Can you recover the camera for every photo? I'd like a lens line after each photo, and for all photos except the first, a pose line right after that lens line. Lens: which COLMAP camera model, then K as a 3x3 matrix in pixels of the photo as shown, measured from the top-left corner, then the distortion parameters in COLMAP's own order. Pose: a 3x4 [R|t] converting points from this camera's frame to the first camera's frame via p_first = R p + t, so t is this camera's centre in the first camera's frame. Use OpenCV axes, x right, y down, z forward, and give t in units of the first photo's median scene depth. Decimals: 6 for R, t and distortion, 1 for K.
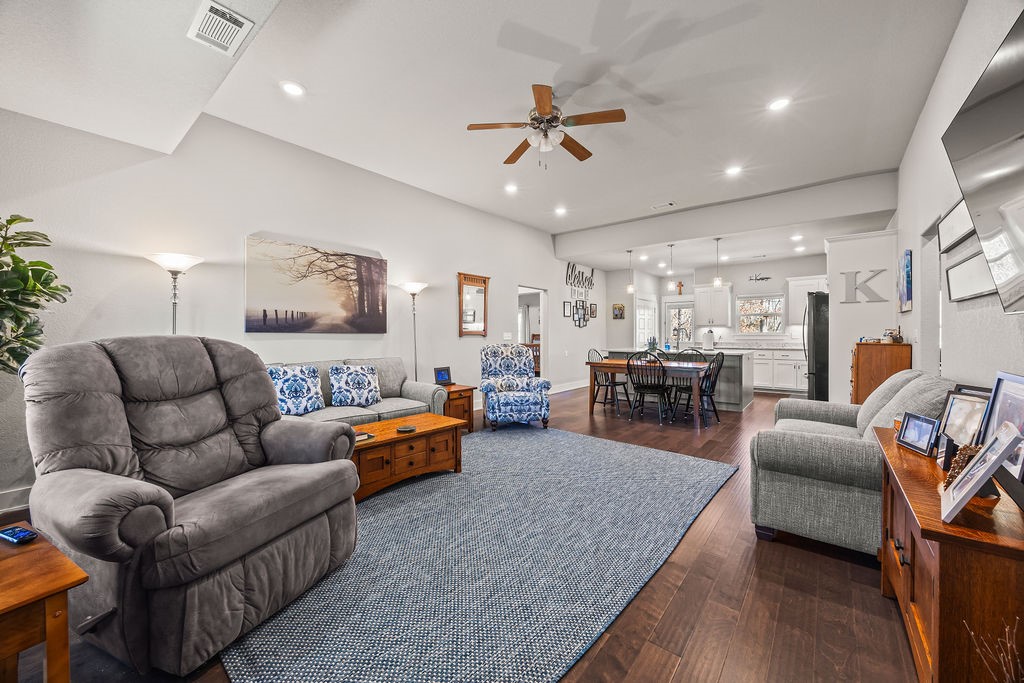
lens RADIAL K [[388.0, 0, 509.1], [0, 388.0, 335.2], [0, 0, 1]] dist [-0.000739, -0.000391]
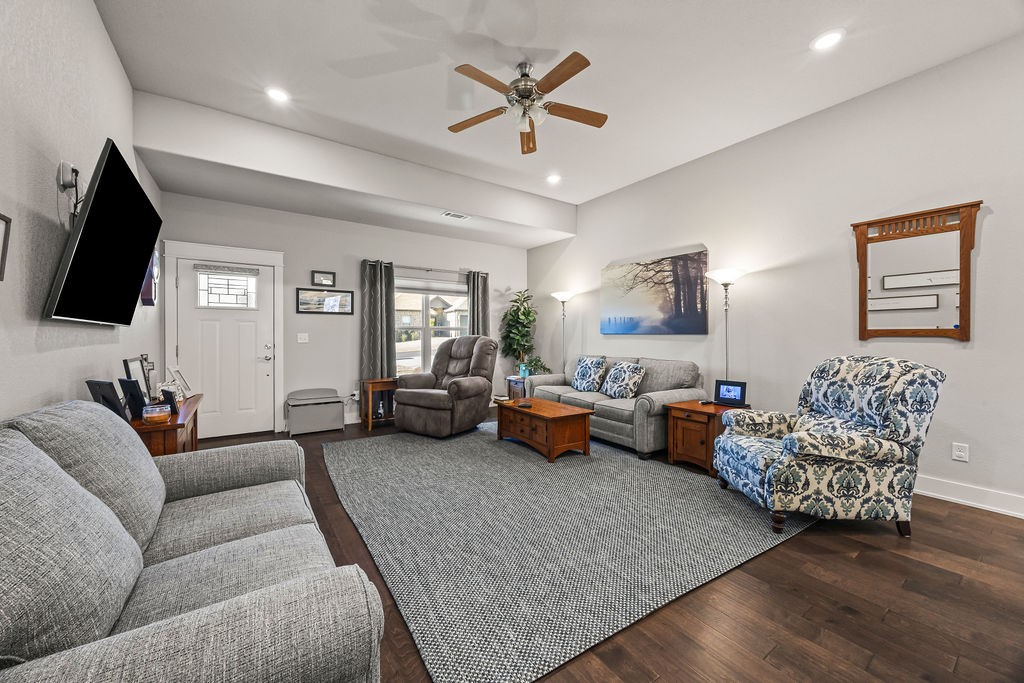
lens RADIAL K [[388.0, 0, 511.4], [0, 388.0, 337.5], [0, 0, 1]] dist [-0.000739, -0.000391]
pose [[-0.272286, 0.010355, -0.962161, 0.530373], [0.000224, 0.999943, 0.010698, -0.005471], [0.962216, 0.002697, -0.272273, 0.666577]]
